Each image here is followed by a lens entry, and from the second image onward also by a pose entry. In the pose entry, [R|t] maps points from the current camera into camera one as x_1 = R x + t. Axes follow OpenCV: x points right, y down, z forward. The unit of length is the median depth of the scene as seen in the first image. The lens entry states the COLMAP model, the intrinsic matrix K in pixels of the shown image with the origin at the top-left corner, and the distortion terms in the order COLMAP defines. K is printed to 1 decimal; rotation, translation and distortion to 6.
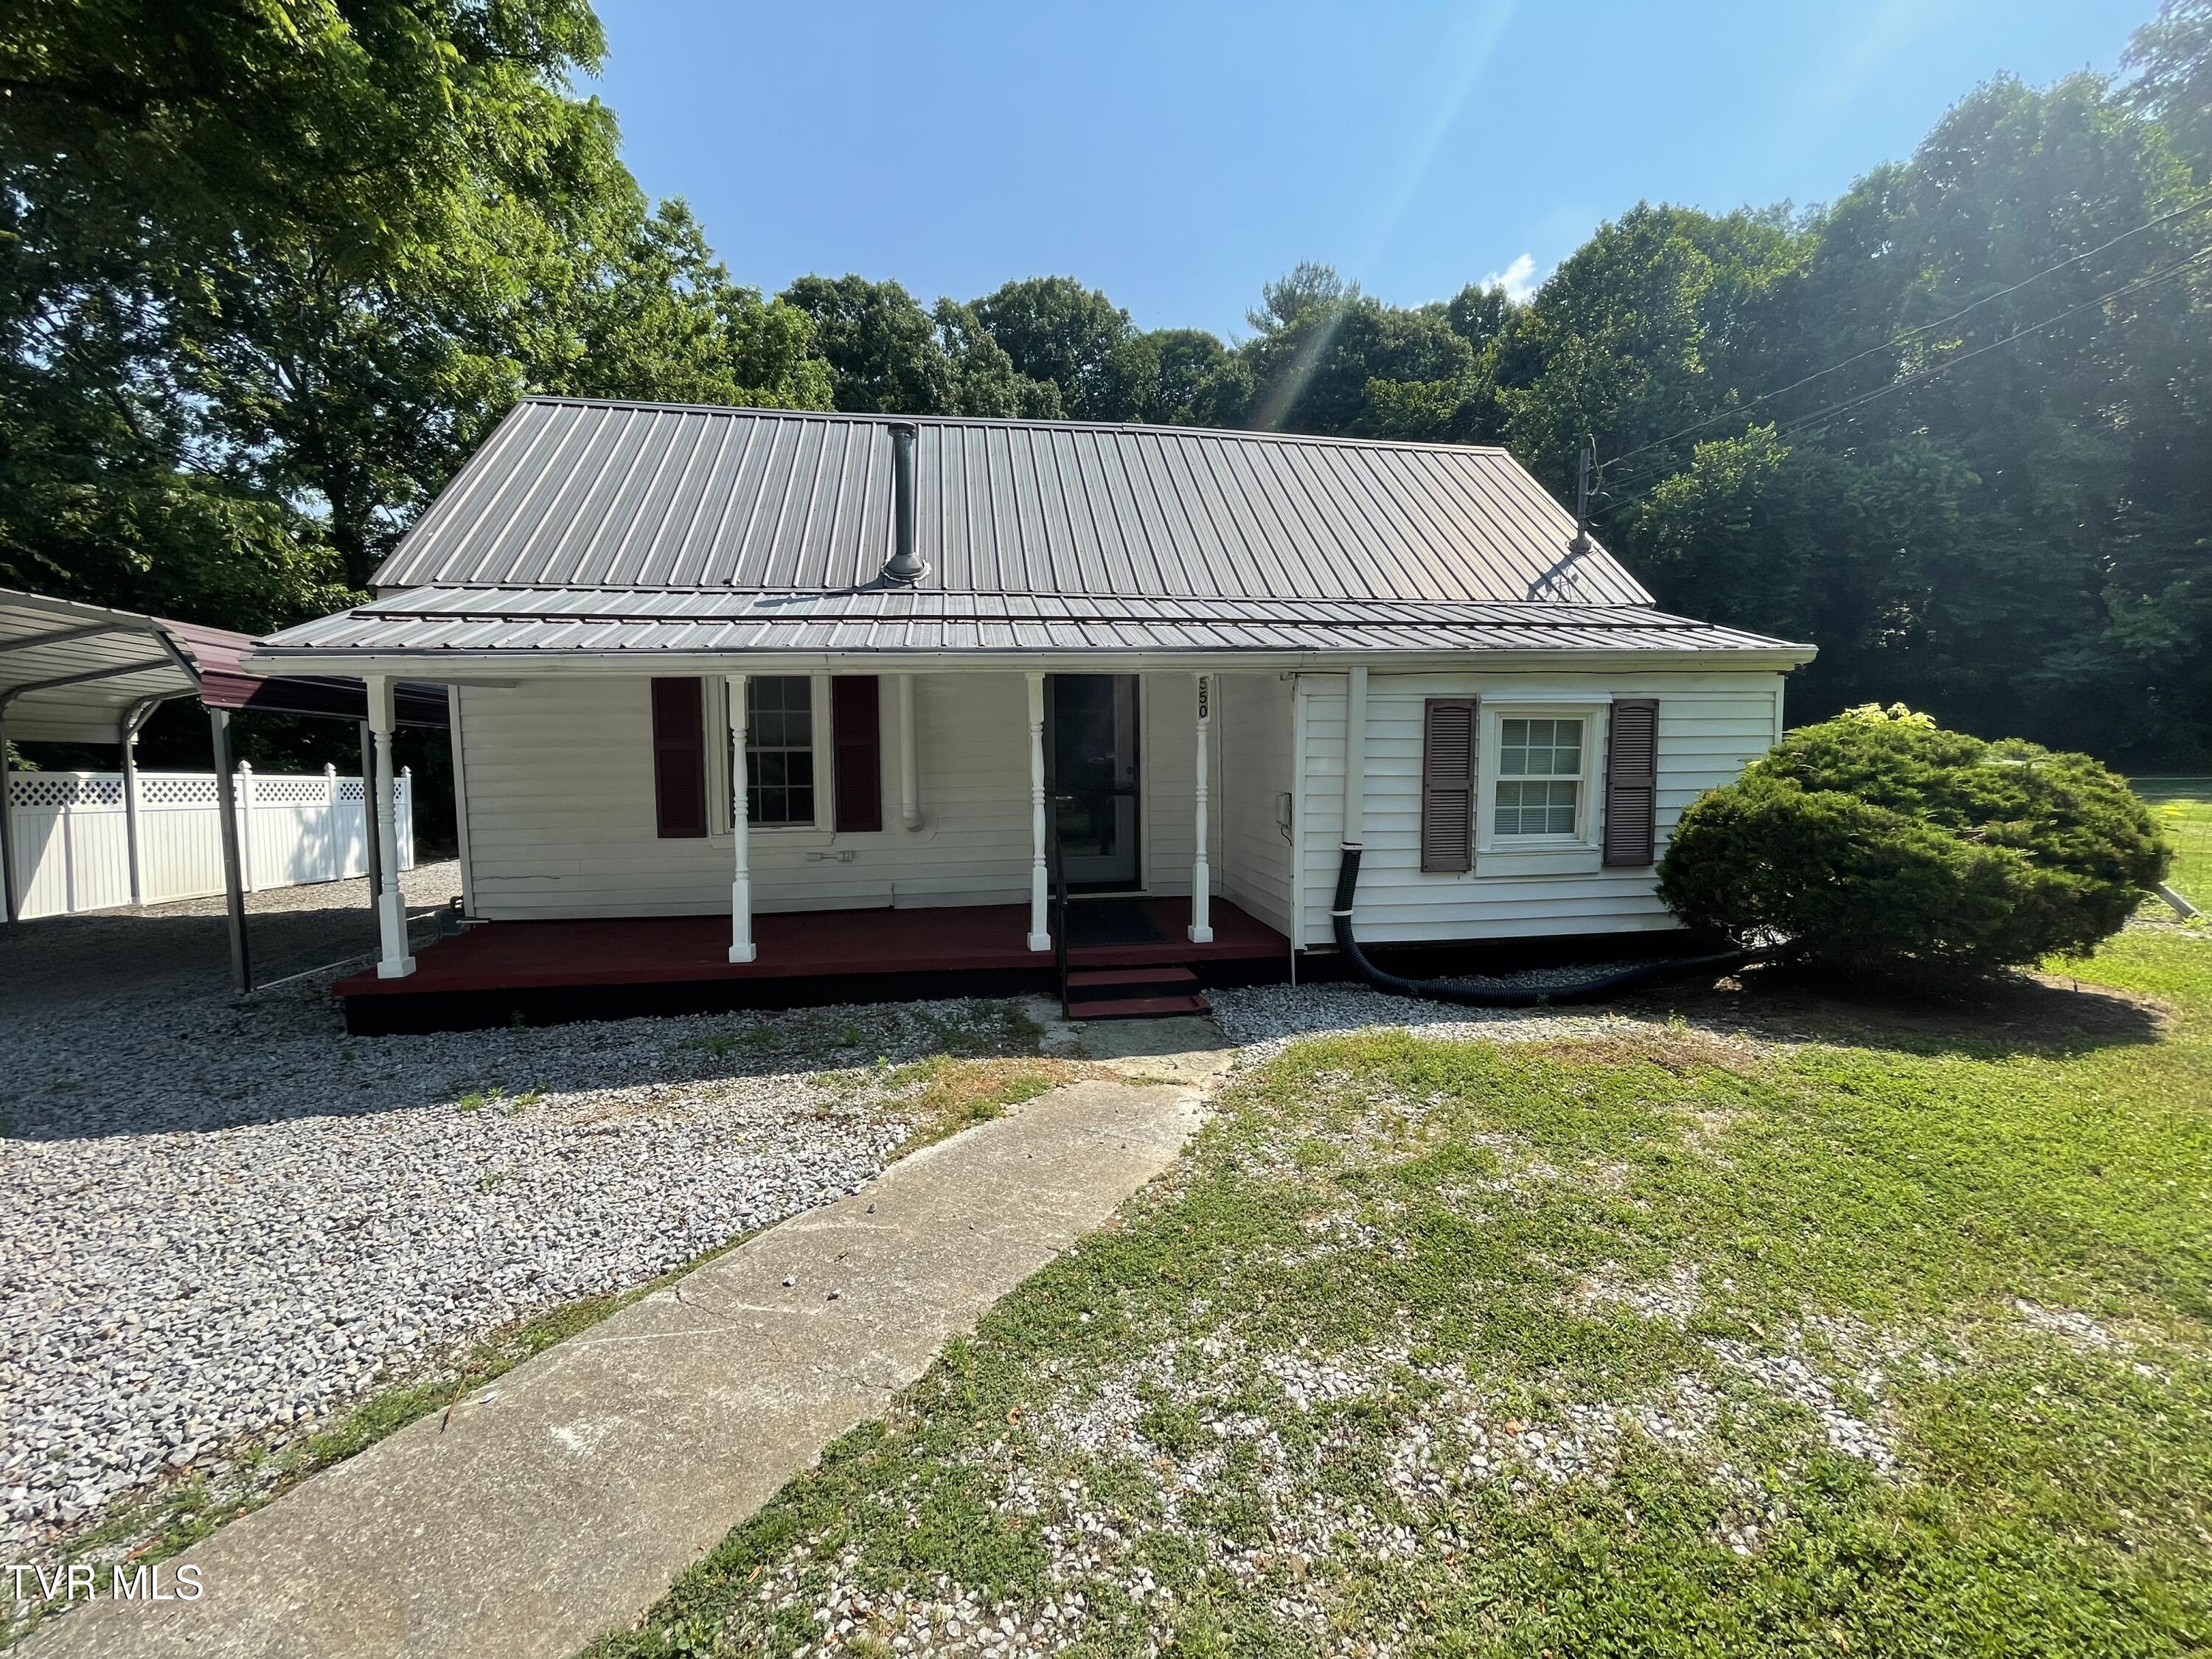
lens RADIAL K [[903.1, 0, 1105.4], [0, 903.1, 825.5], [0, 0, 1]] dist [-0.002799, 0.000198]
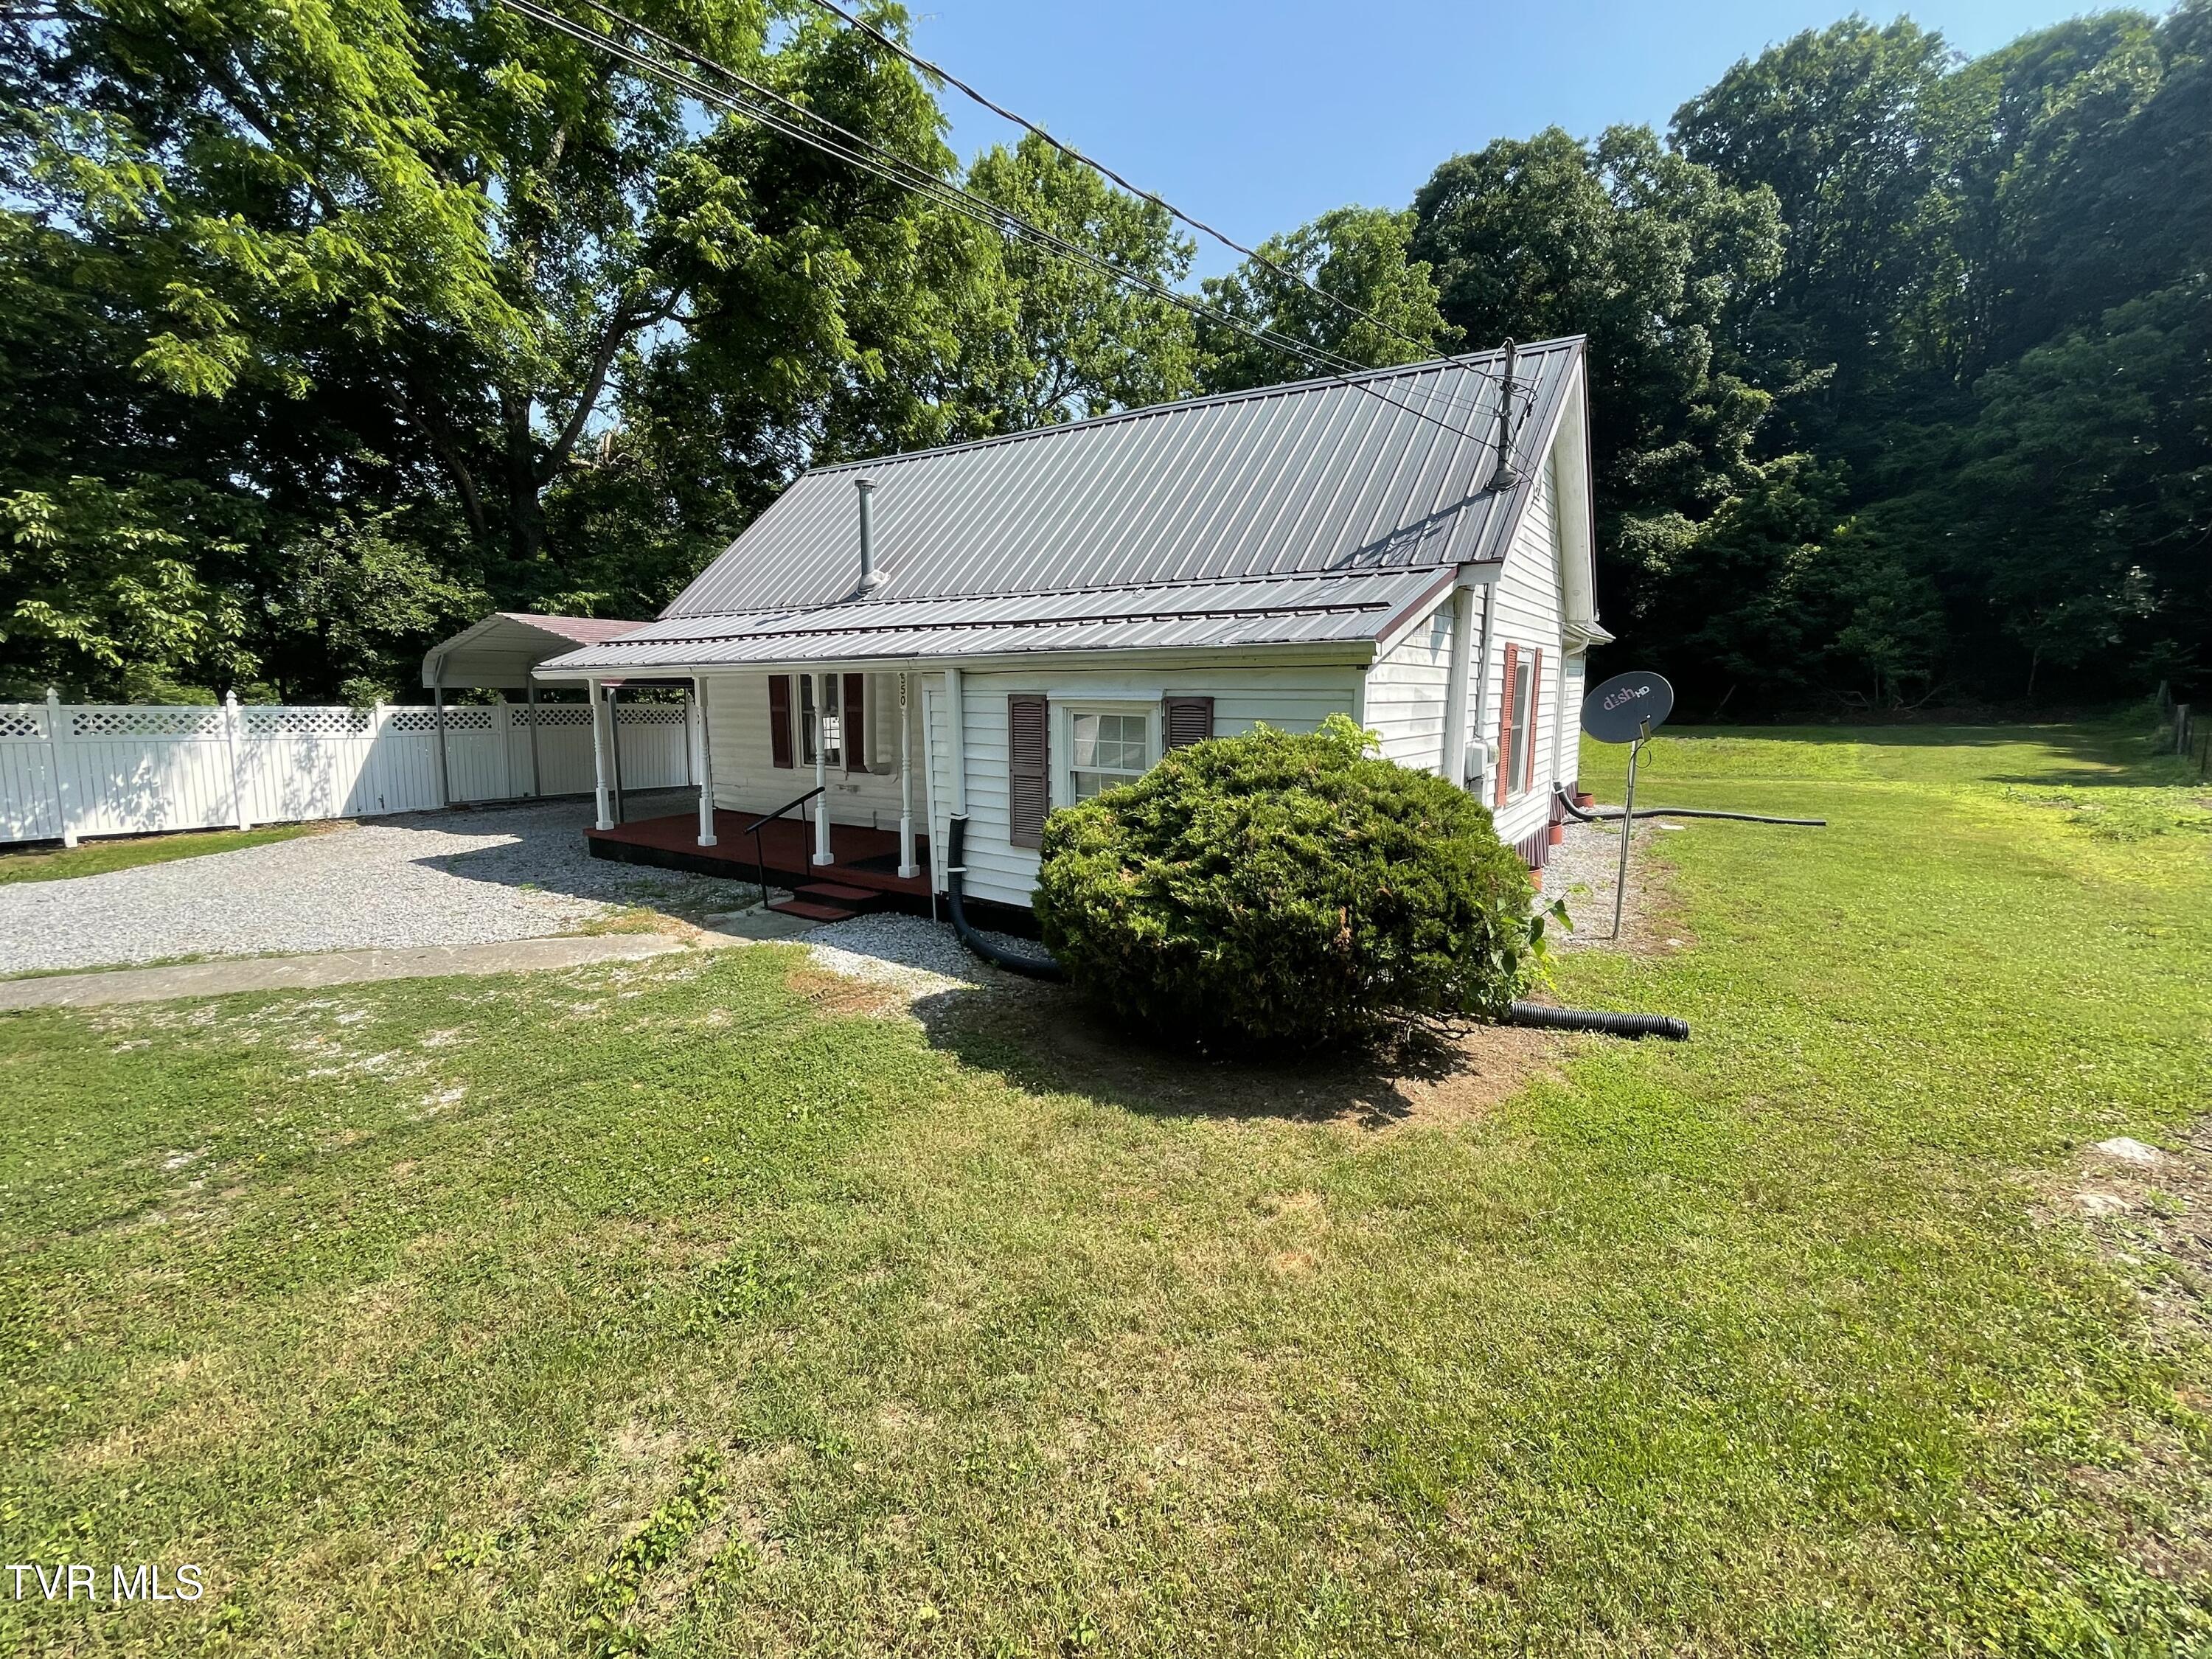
lens RADIAL K [[956.3, 0, 1106.1], [0, 956.3, 823.4], [0, 0, 1]] dist [-0.001412, -0.000016]
pose [[0.737853, 0.108474, -0.666188, 1.057501], [-0.056761, 0.993477, 0.098899, -0.087920], [0.672570, -0.035160, 0.739198, 0.148384]]
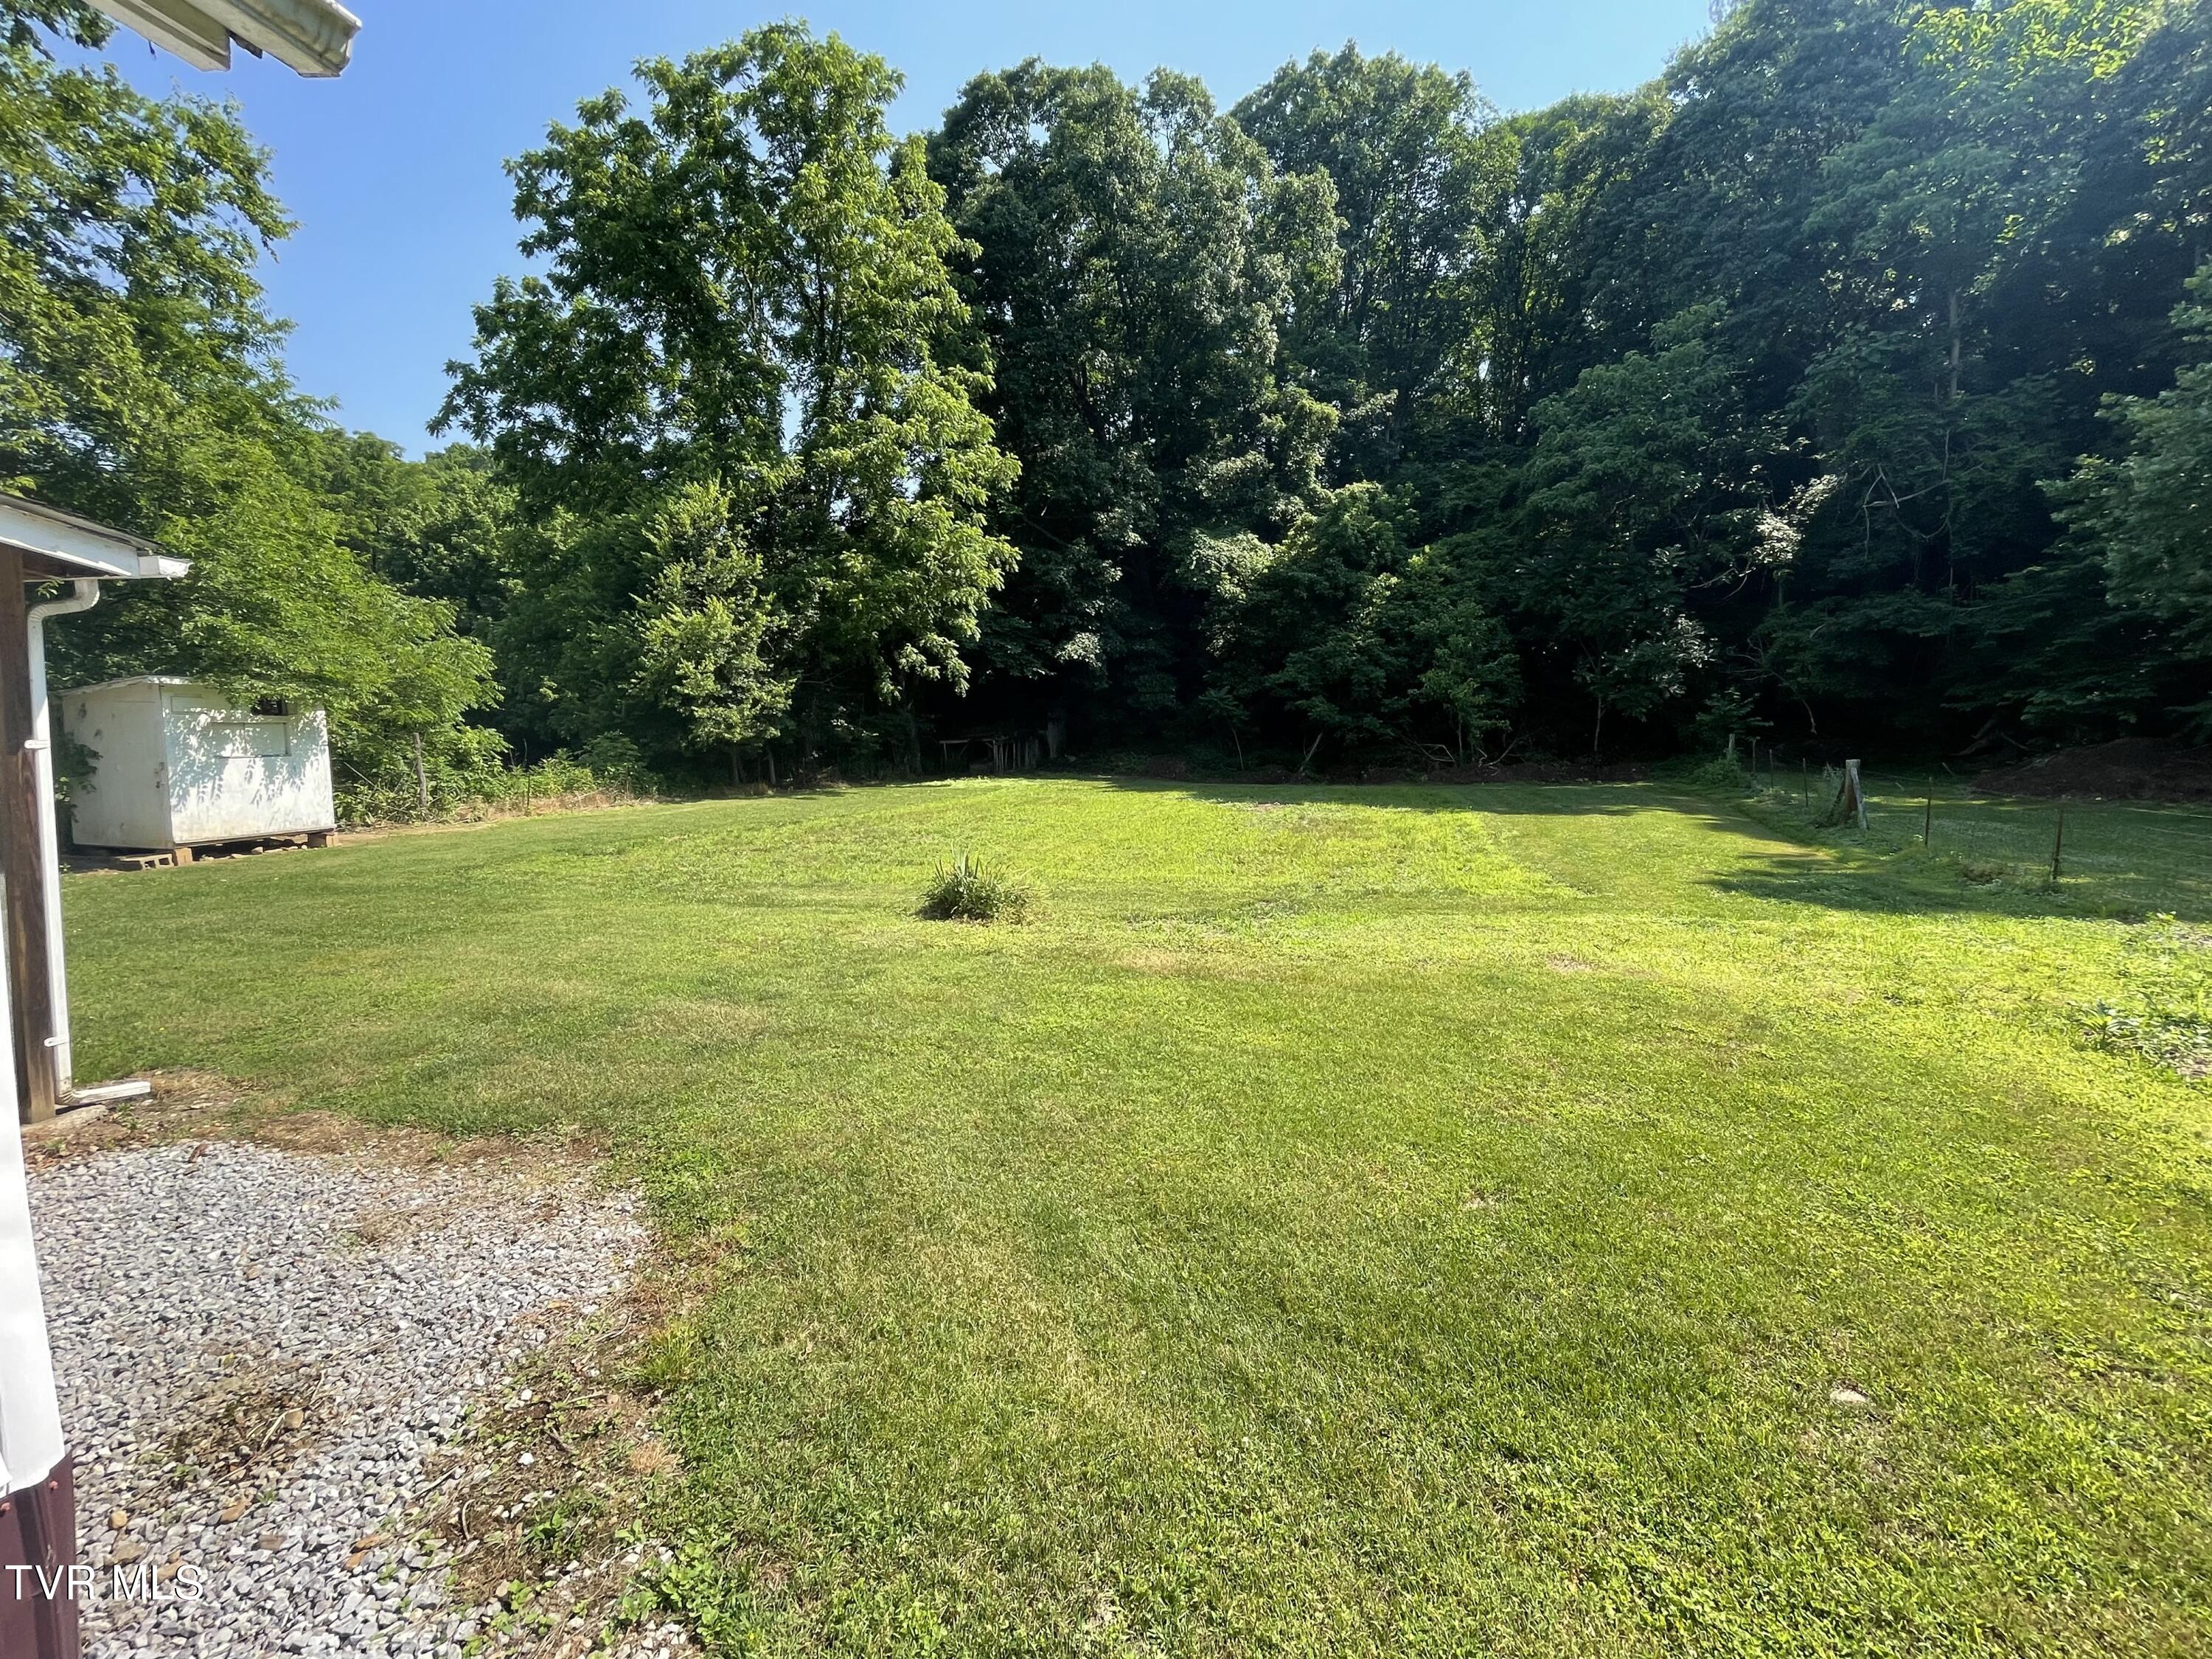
lens RADIAL K [[956.3, 0, 1102.6], [0, 956.3, 821.9], [0, 0, 1]] dist [-0.001412, -0.000016]
pose [[0.927853, 0.055663, -0.368769, 0.650740], [-0.050701, 0.998446, 0.023140, -0.200918], [0.369484, -0.002773, 0.929233, 2.443449]]
